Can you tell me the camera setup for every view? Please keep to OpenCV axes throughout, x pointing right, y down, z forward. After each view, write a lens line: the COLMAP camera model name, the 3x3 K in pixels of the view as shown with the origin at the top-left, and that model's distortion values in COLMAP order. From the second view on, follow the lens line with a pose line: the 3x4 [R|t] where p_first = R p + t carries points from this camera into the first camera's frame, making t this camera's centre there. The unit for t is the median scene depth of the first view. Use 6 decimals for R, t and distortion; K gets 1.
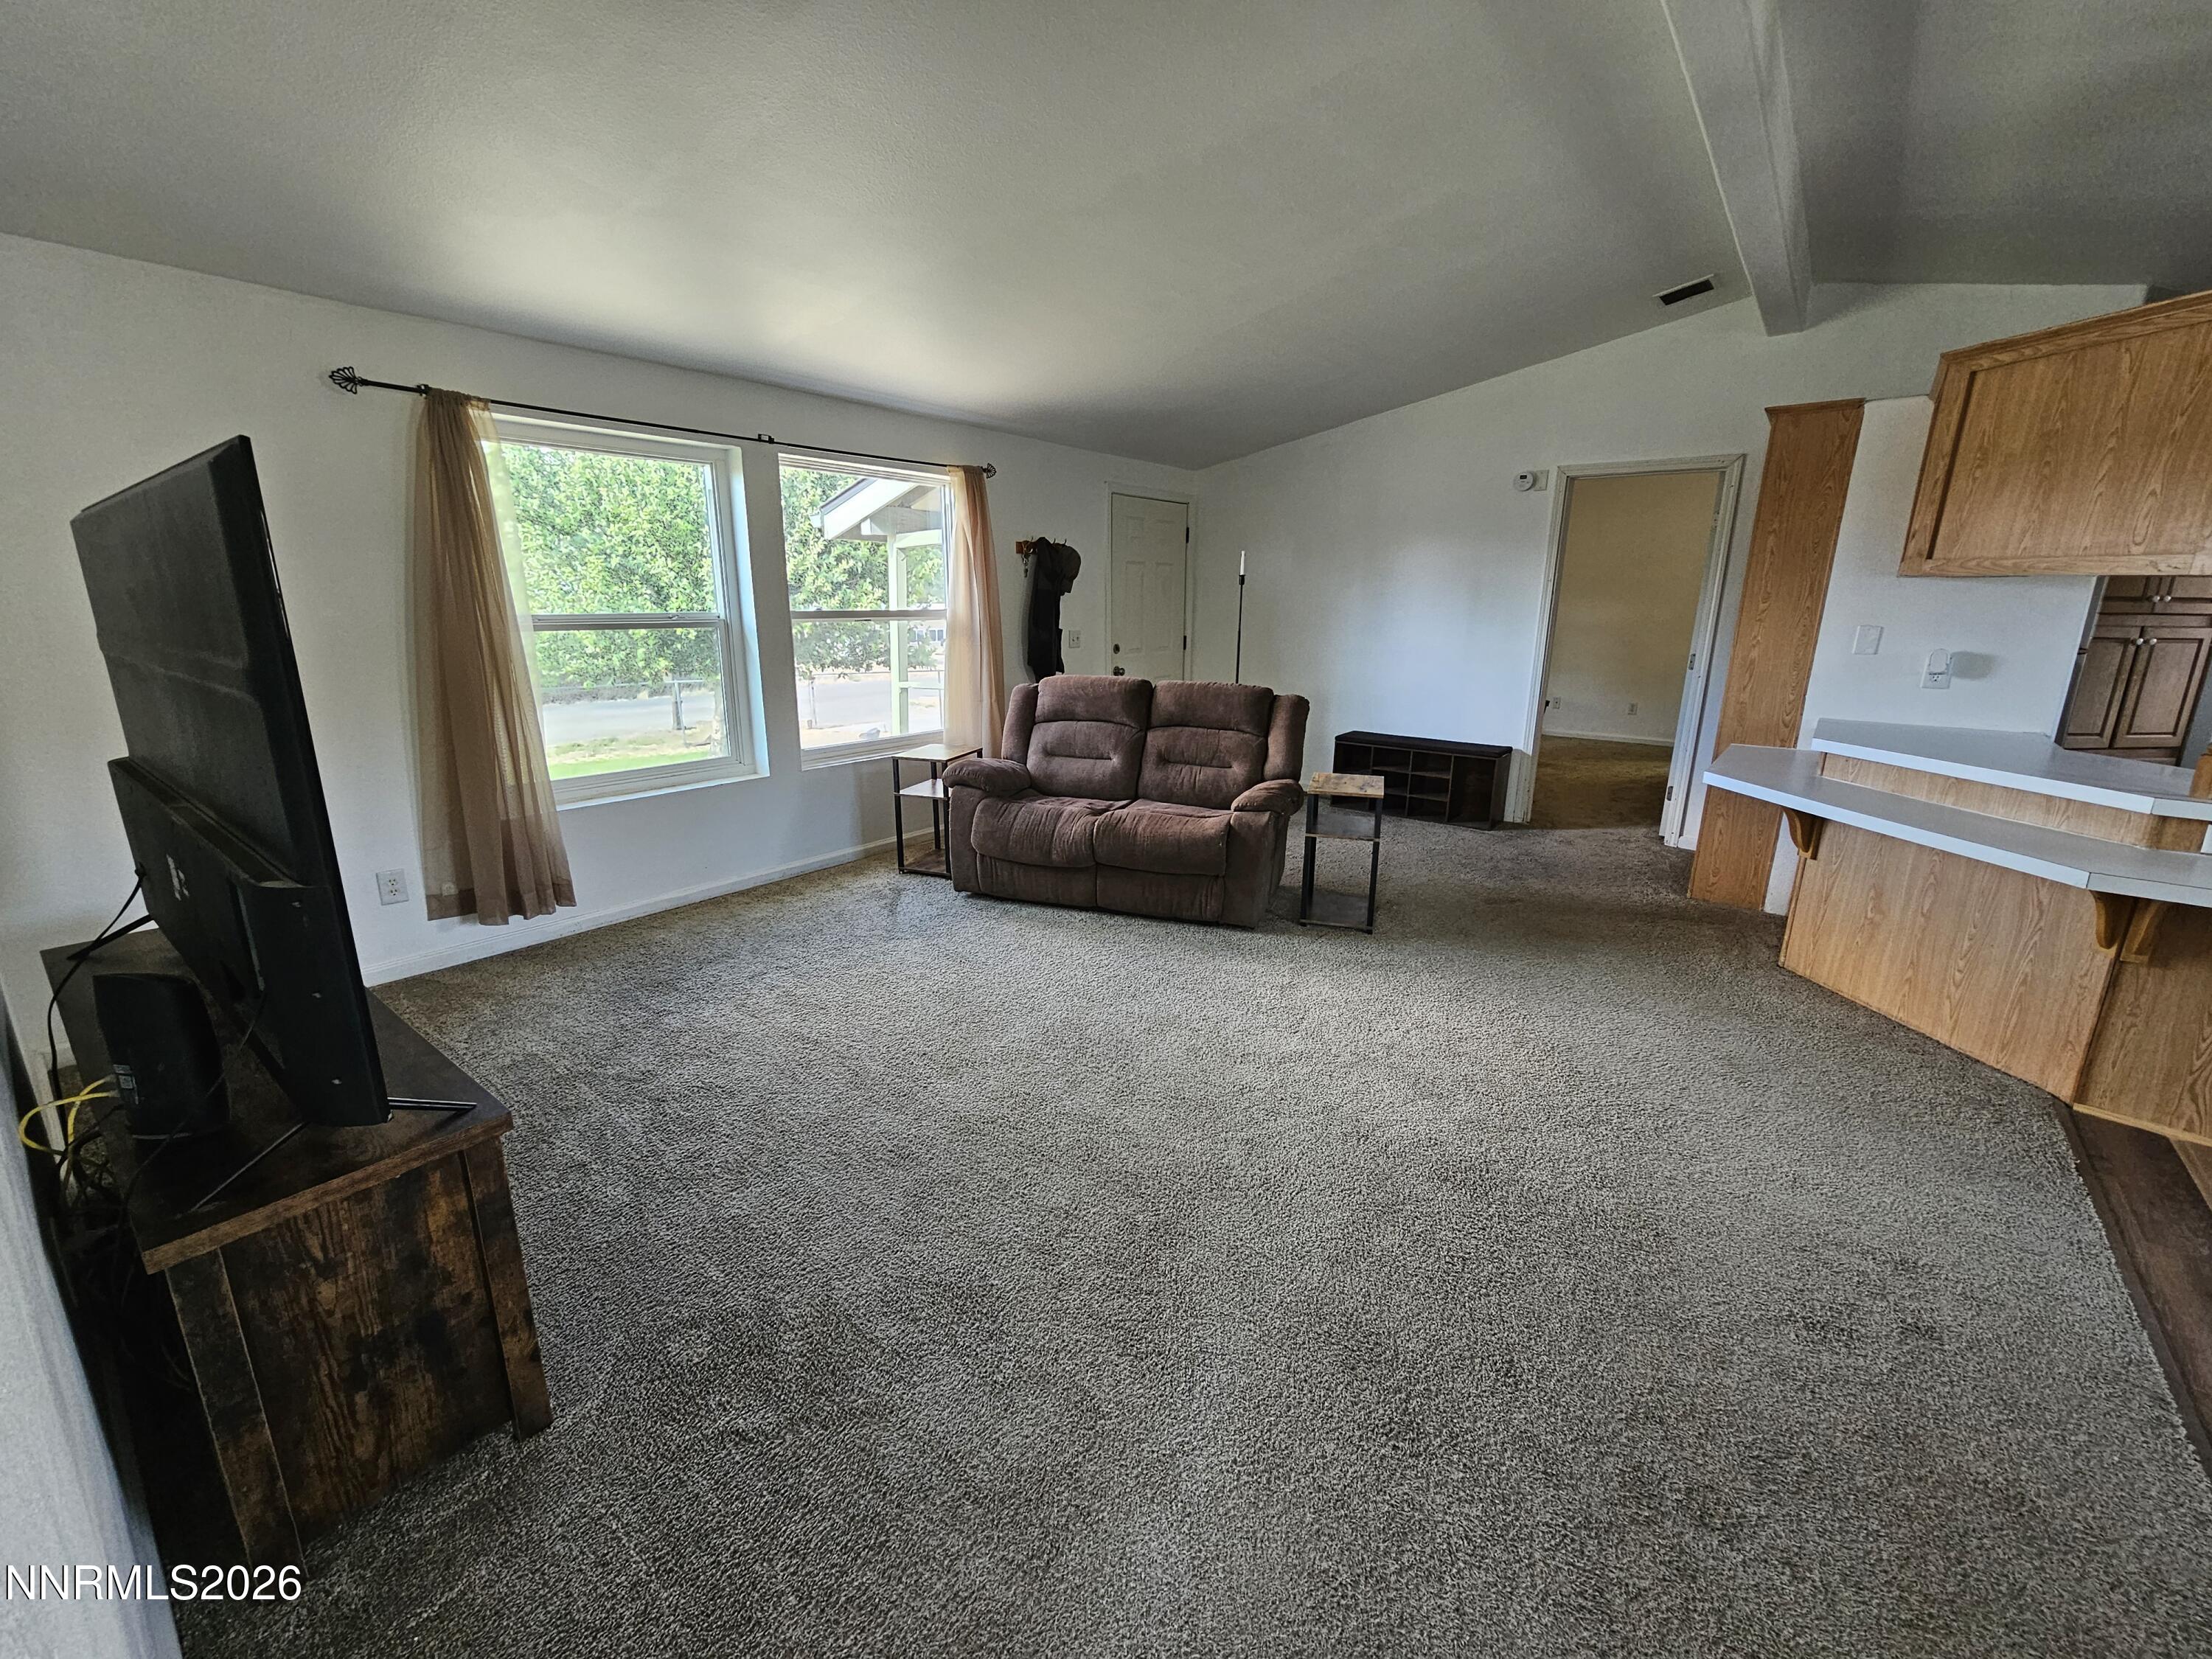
lens RADIAL K [[904.5, 0, 1100.1], [0, 904.5, 829.8], [0, 0, 1]] dist [0.000158, 0.000480]
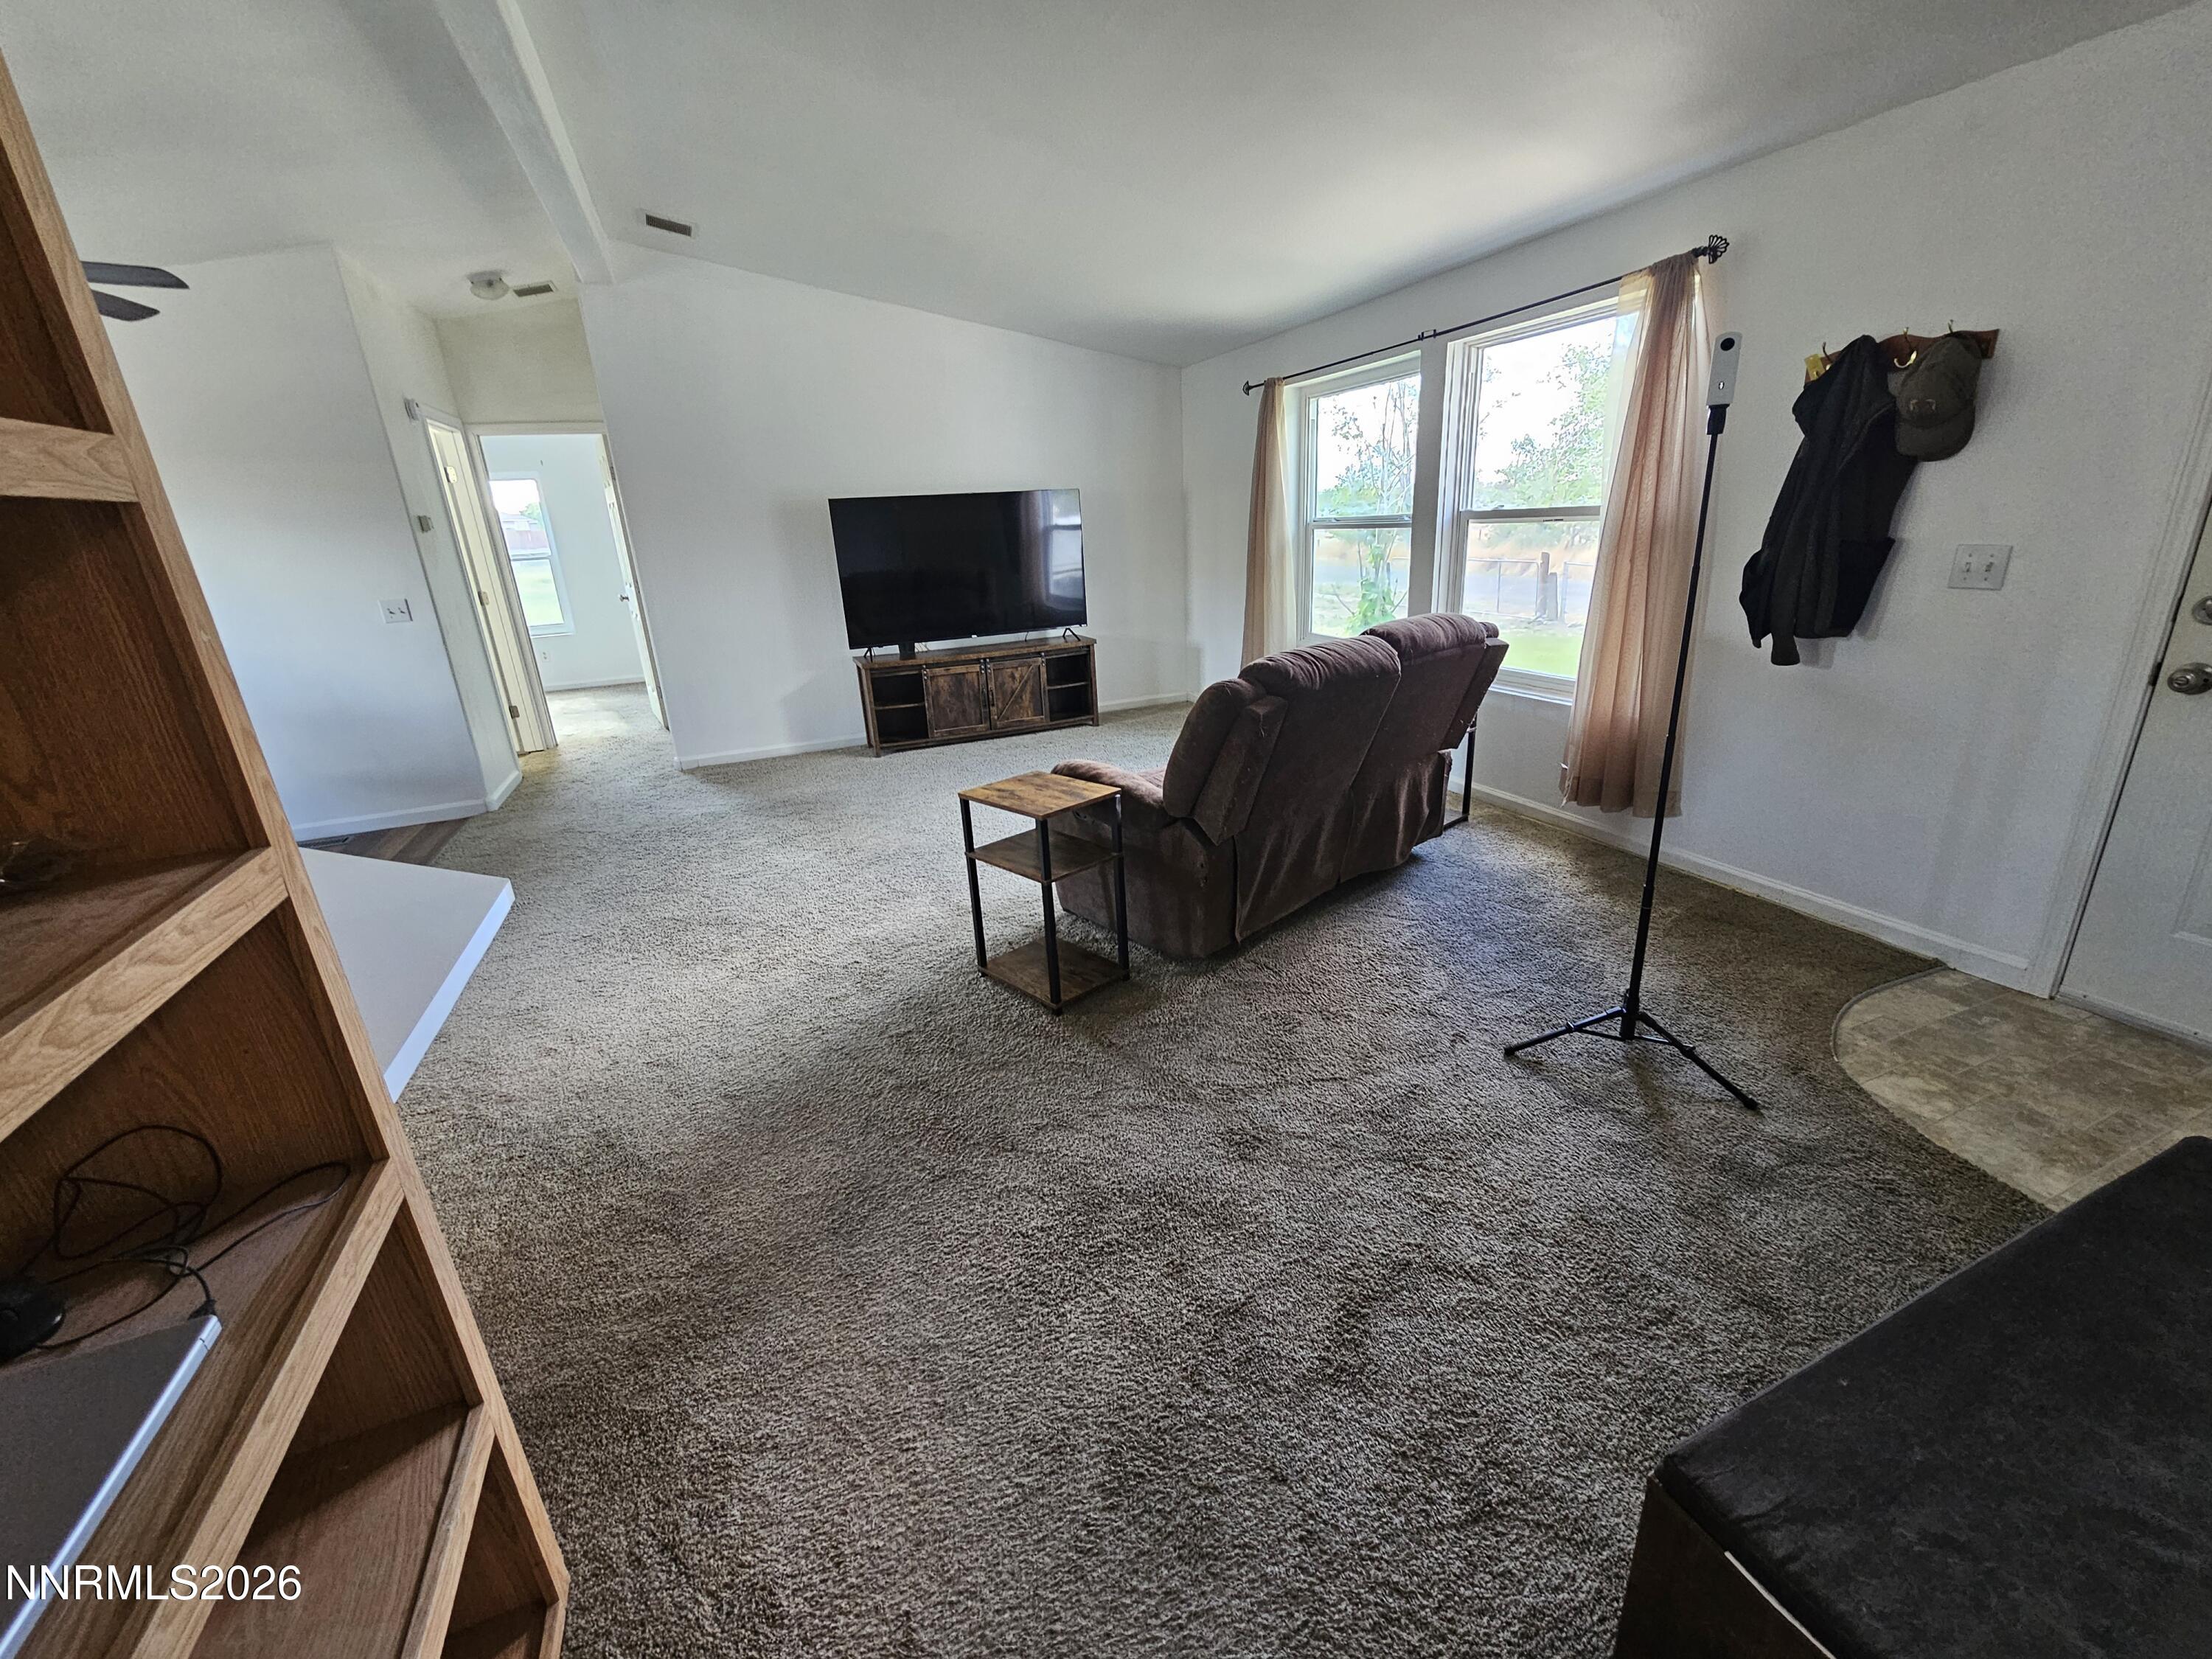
lens RADIAL K [[904.5, 0, 1100.1], [0, 904.5, 829.8], [0, 0, 1]] dist [0.000158, 0.000480]
pose [[-0.455398, 0.305068, -0.836389, 0.759338], [-0.170752, 0.892089, 0.418356, -0.301319], [0.873760, 0.333334, -0.354164, 1.203072]]
